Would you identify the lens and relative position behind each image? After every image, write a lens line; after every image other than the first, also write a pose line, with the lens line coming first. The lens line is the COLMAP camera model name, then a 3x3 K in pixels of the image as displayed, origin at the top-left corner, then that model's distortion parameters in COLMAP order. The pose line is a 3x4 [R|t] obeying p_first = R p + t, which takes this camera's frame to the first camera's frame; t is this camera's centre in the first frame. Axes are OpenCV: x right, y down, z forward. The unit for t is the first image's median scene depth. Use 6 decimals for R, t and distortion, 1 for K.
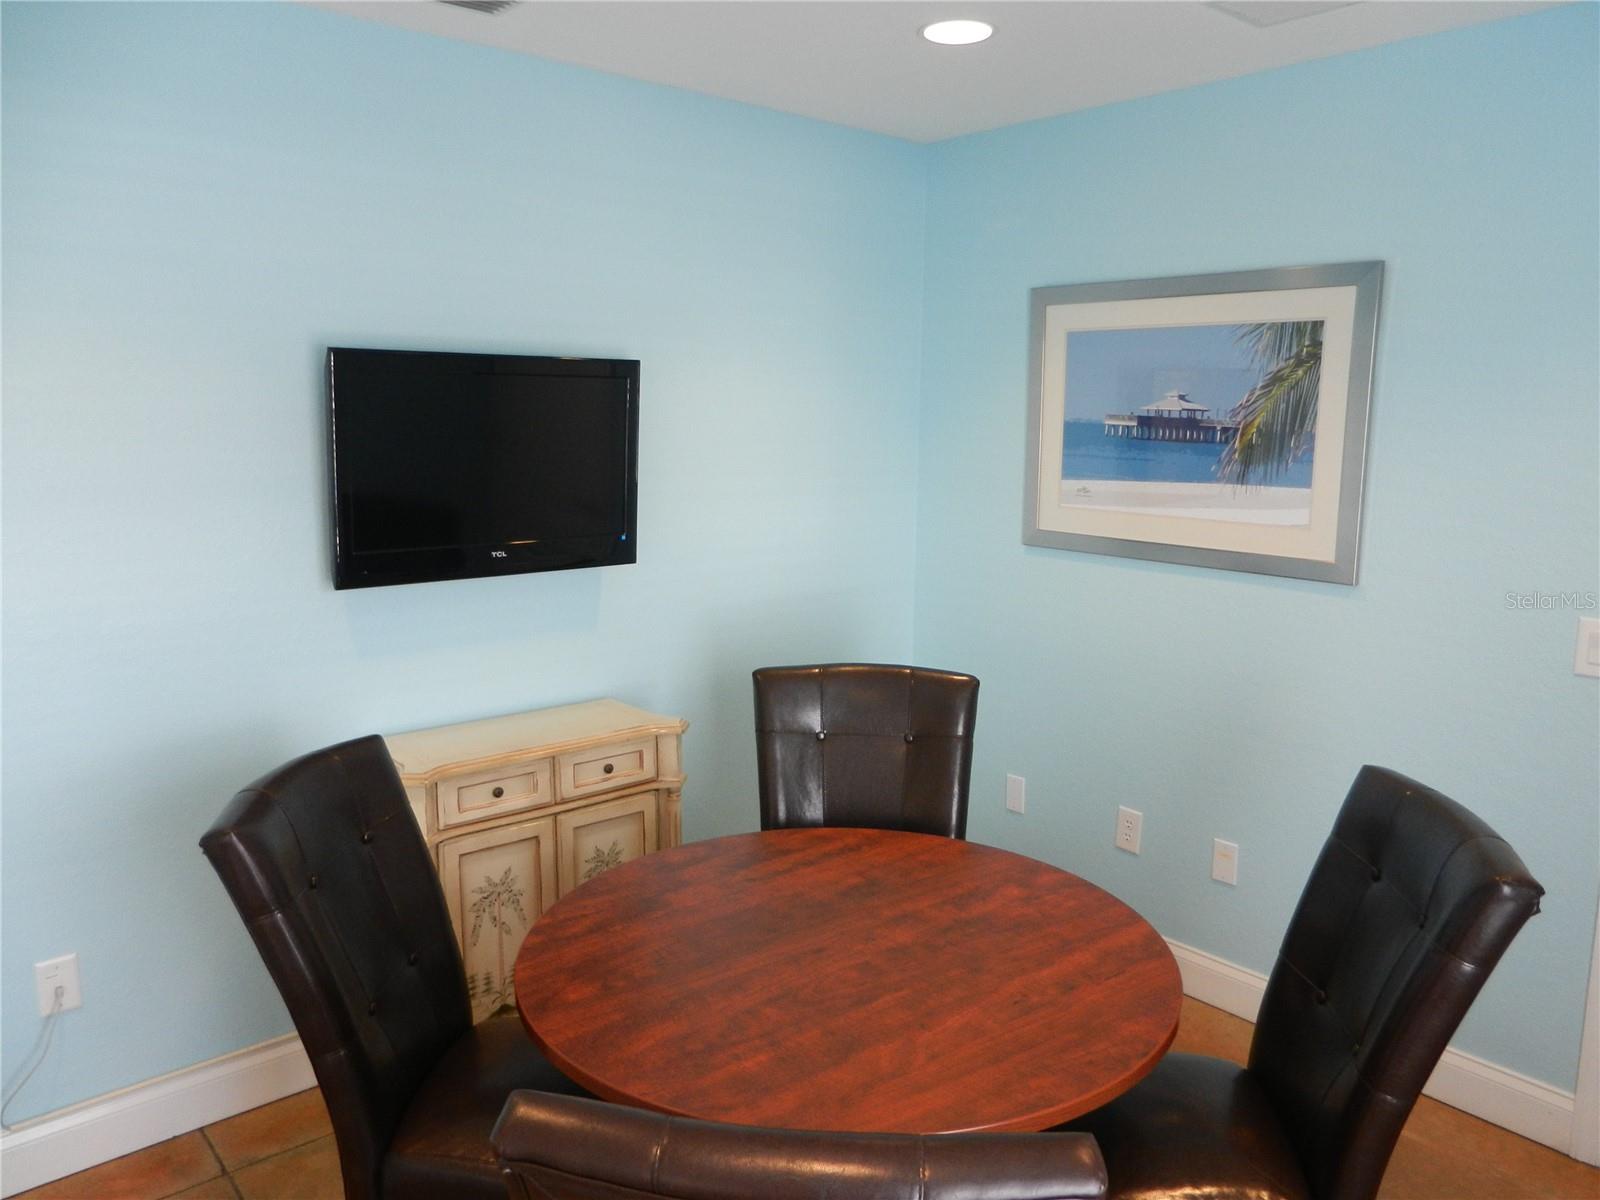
lens RADIAL K [[1189.2, 0, 811.5], [0, 1189.2, 598.9], [0, 0, 1]] dist [0.015590, 0.003097]
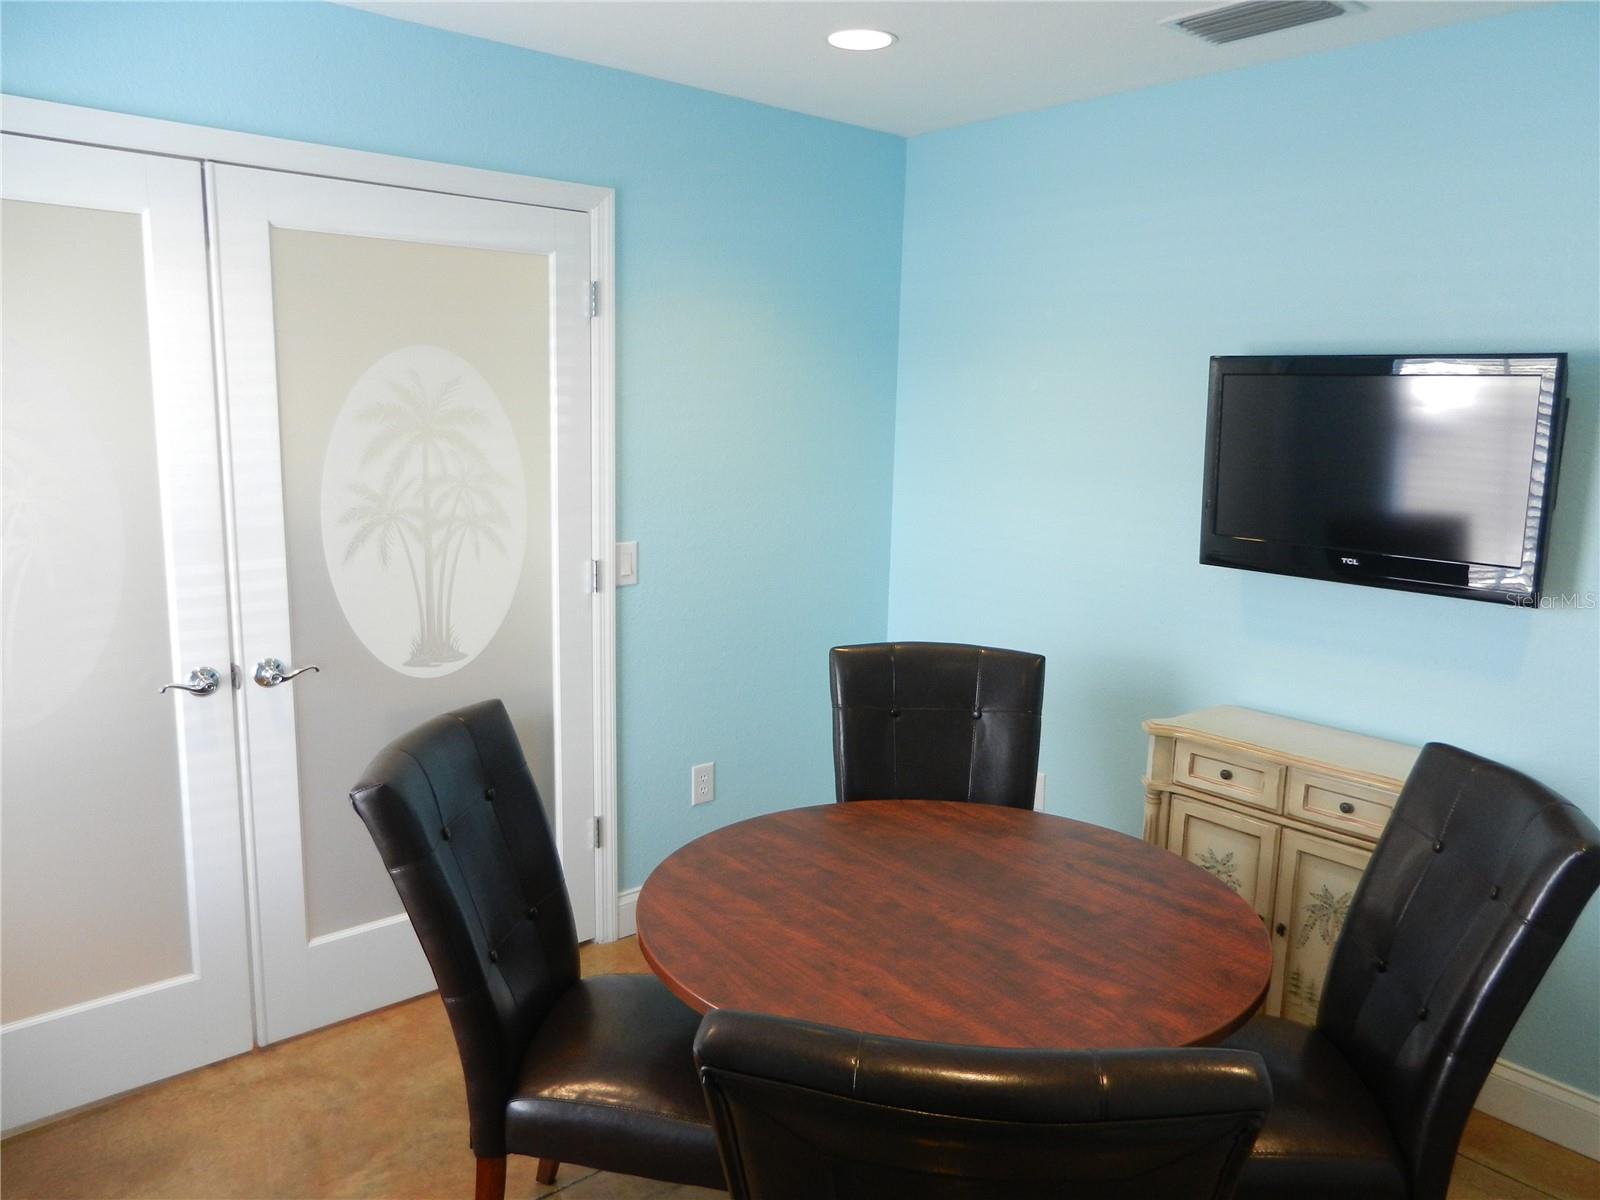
lens RADIAL K [[1189.2, 0, 811.9], [0, 1189.2, 590.5], [0, 0, 1]] dist [0.015590, 0.003097]
pose [[0.001051, 0.147115, -0.989119, 0.677528], [-0.181901, 0.972646, 0.144471, -0.072198], [0.983316, 0.179770, 0.027782, 0.529748]]
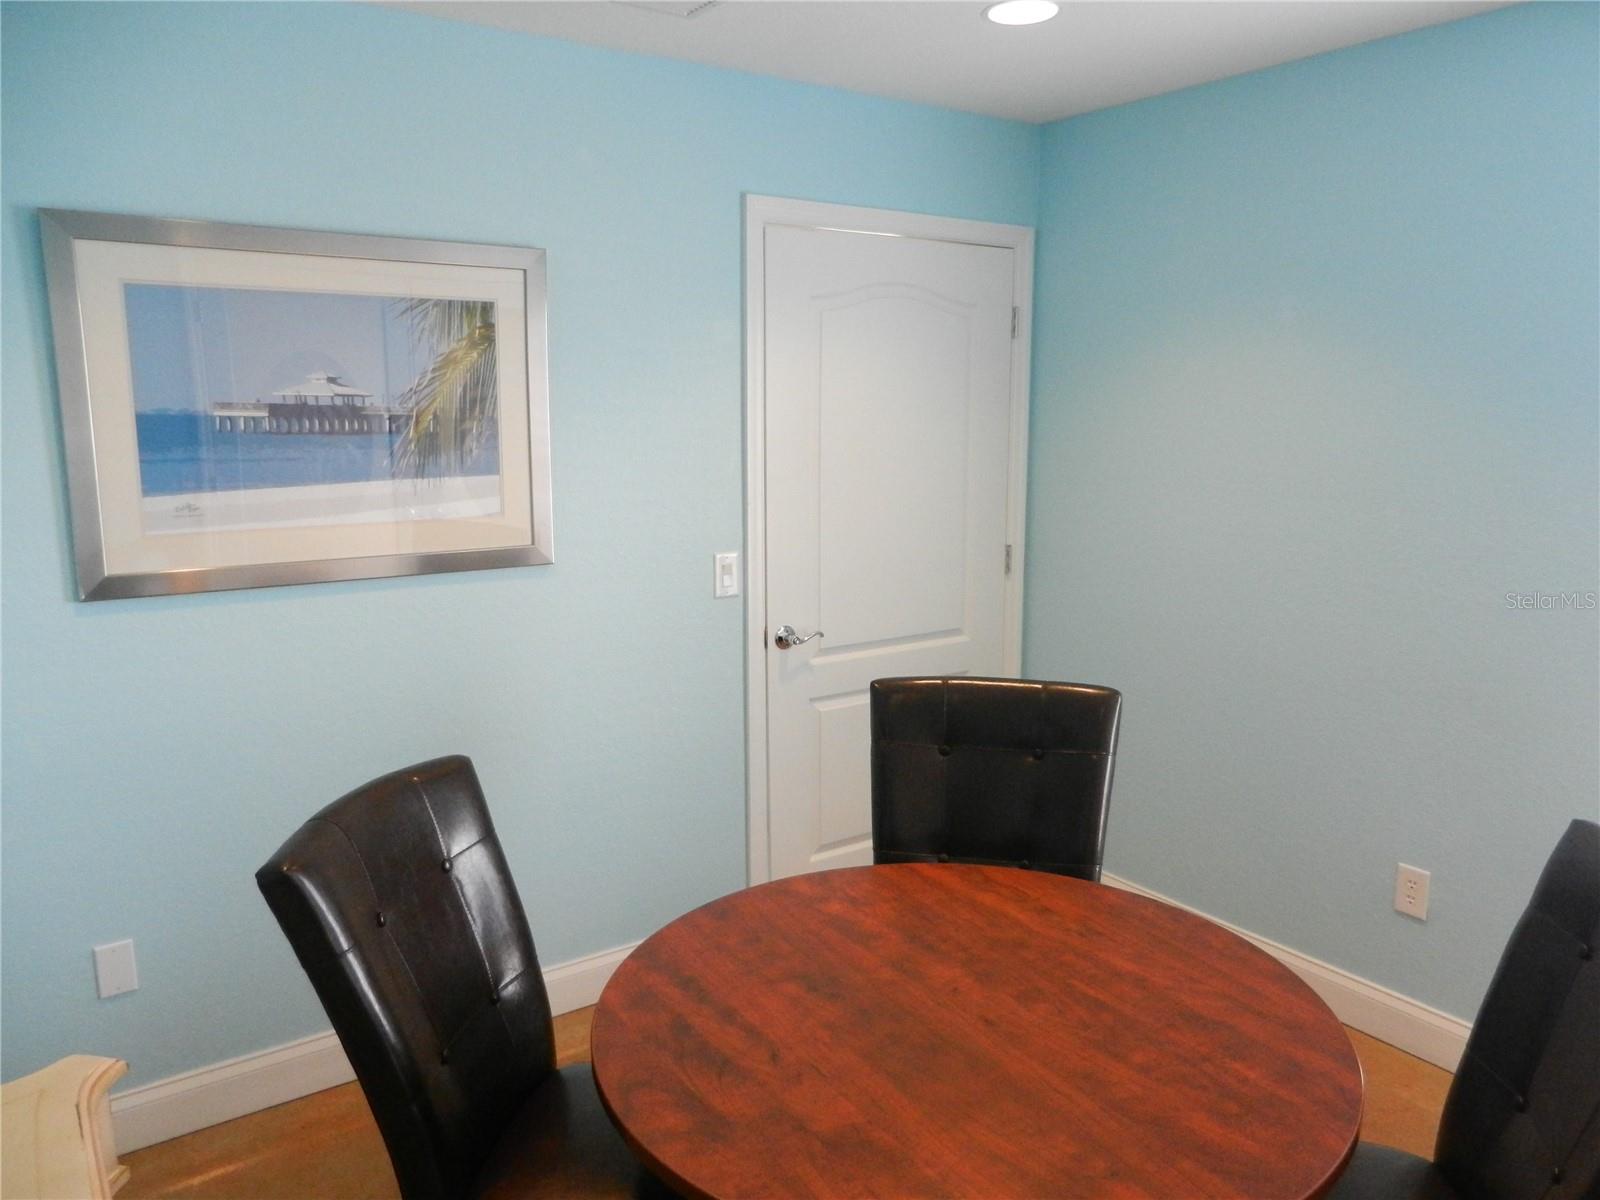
lens RADIAL K [[1189.2, 0, 807.8], [0, 1189.2, 608.6], [0, 0, 1]] dist [0.015590, 0.003097]
pose [[0.107397, -0.188165, 0.976248, -0.519800], [0.161257, 0.972222, 0.169650, -0.109140], [-0.981052, 0.139207, 0.134756, 0.626041]]
